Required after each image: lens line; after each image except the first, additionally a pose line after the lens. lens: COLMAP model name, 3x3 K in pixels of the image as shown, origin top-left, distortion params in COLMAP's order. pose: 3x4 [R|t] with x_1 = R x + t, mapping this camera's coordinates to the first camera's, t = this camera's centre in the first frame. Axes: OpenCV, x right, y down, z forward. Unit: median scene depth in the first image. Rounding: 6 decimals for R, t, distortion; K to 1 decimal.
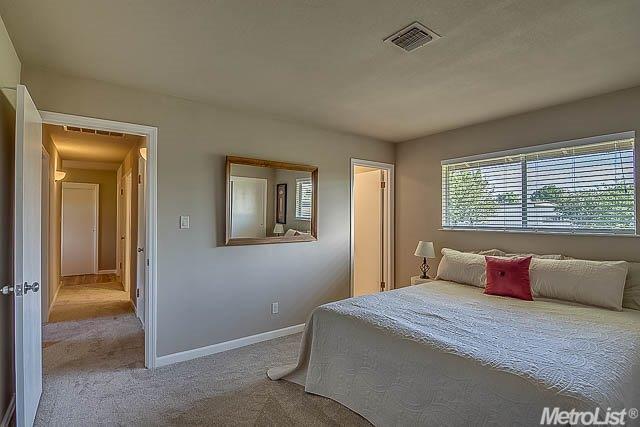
lens RADIAL K [[314.4, 0, 320.0], [0, 314.4, 213.5], [0, 0, 1]] dist [-0.020182, -0.006139]
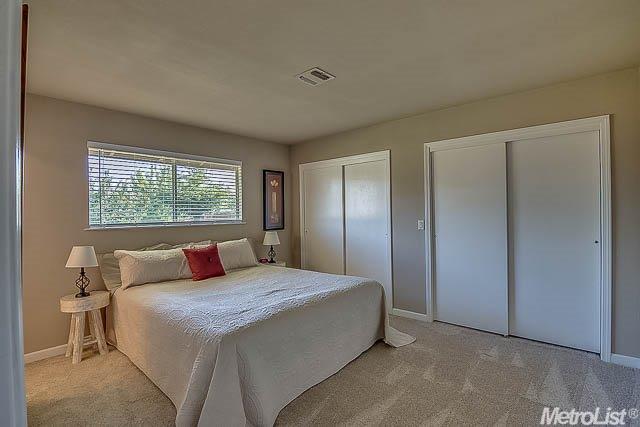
lens RADIAL K [[314.4, 0, 320.0], [0, 314.4, 213.5], [0, 0, 1]] dist [-0.020182, -0.006139]
pose [[-0.205449, -0.007052, 0.978643, -0.776909], [-0.006890, 0.999960, 0.005759, 0.005064], [-0.978644, -0.005560, -0.205489, 0.931503]]
